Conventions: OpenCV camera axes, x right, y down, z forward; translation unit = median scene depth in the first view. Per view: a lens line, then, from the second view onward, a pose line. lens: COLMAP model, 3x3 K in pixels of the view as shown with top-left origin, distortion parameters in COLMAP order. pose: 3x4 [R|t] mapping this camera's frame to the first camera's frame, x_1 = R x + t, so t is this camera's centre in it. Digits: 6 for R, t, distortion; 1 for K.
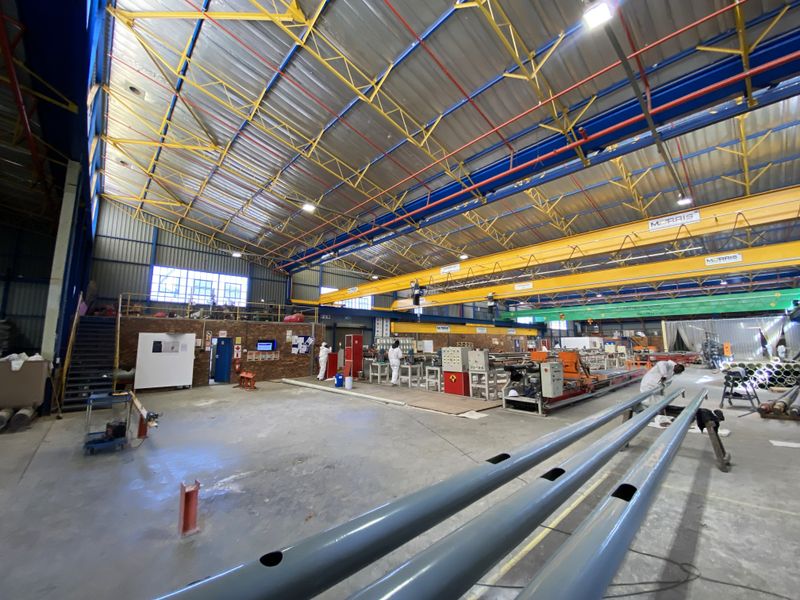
lens RADIAL K [[323.0, 0, 398.0], [0, 323.0, 298.3], [0, 0, 1]] dist [0.032102, -0.026151]
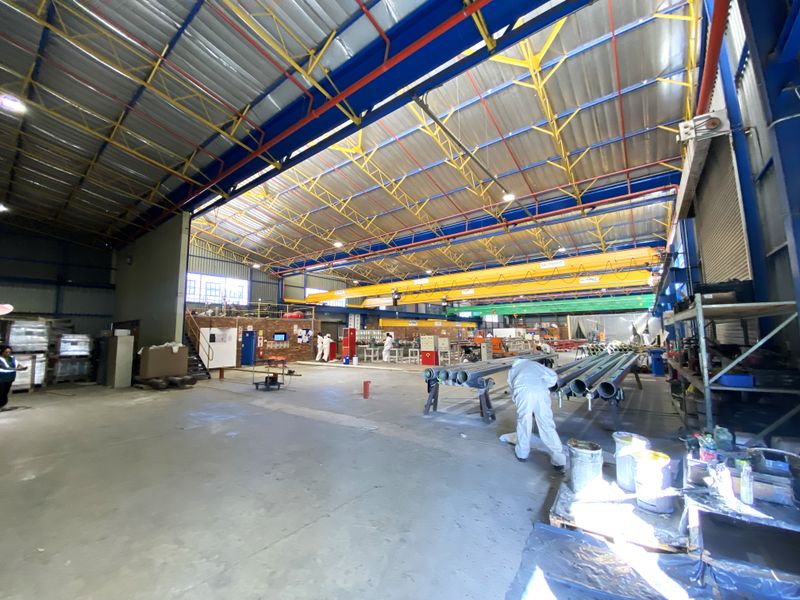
lens RADIAL K [[323.0, 0, 398.0], [0, 323.0, 298.3], [0, 0, 1]] dist [0.032102, -0.026151]
pose [[0.984960, 0.009569, 0.172516, -0.188036], [-0.013690, 0.999648, 0.022716, -0.048922], [-0.172238, -0.024736, 0.984745, -0.392196]]
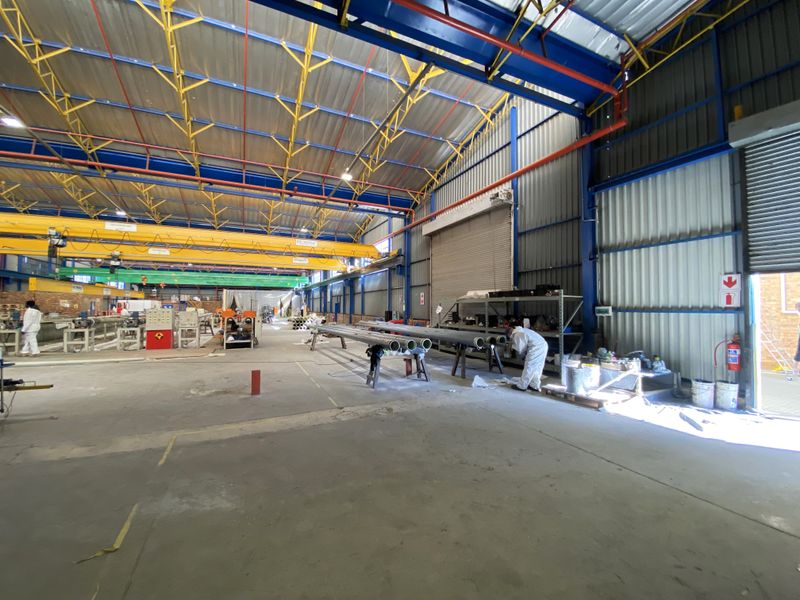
lens RADIAL K [[323.0, 0, 398.0], [0, 323.0, 298.3], [0, 0, 1]] dist [0.032102, -0.026151]
pose [[0.302077, 0.030589, 0.952793, -0.504177], [-0.134842, 0.990807, 0.010941, -0.003906], [-0.943699, -0.131782, 0.303425, -0.083920]]
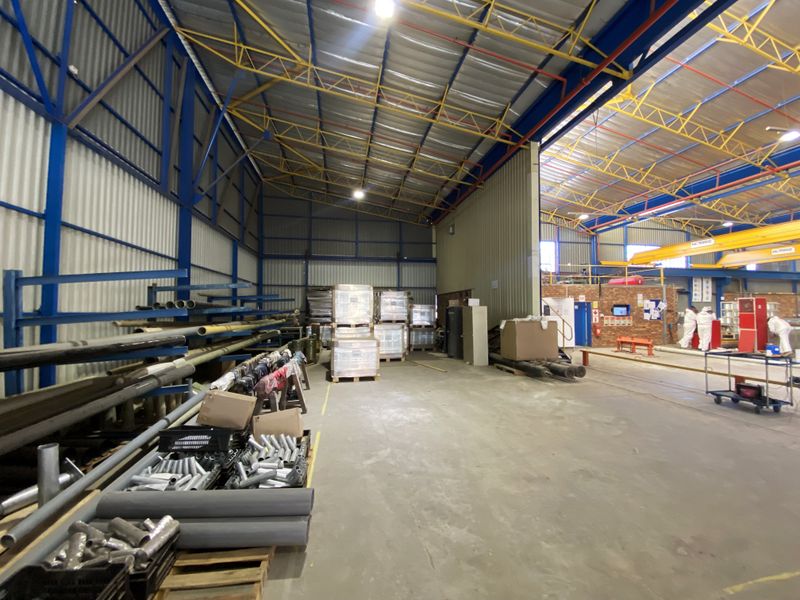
lens RADIAL K [[323.0, 0, 398.0], [0, 323.0, 298.3], [0, 0, 1]] dist [0.032102, -0.026151]
pose [[0.844120, -0.015306, -0.535936, -0.496140], [0.069889, 0.994205, 0.081683, -0.012442], [0.531580, -0.106406, 0.840298, -0.146839]]
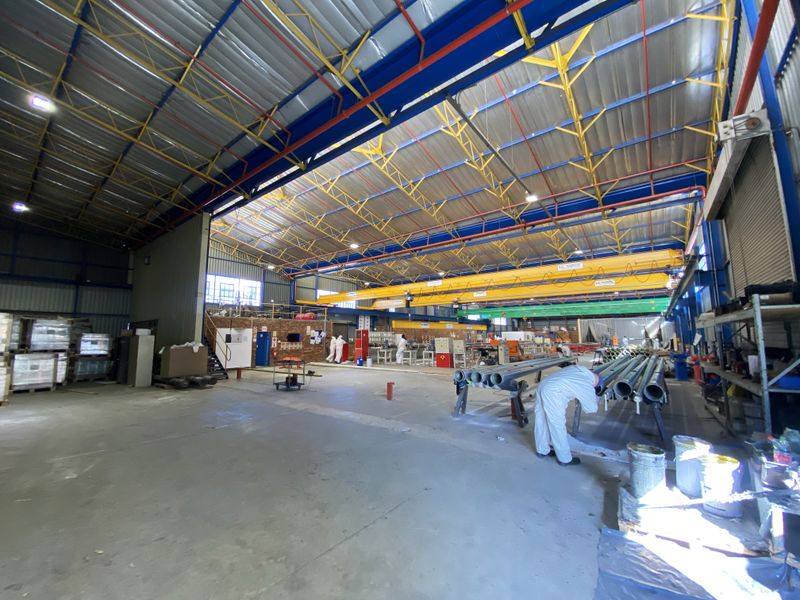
lens RADIAL K [[323.0, 0, 398.0], [0, 323.0, 298.3], [0, 0, 1]] dist [0.032102, -0.026151]
pose [[0.987547, 0.016926, 0.156411, -0.222541], [-0.019581, 0.999689, 0.015447, -0.045294], [-0.156101, -0.018317, 0.987571, -0.382945]]
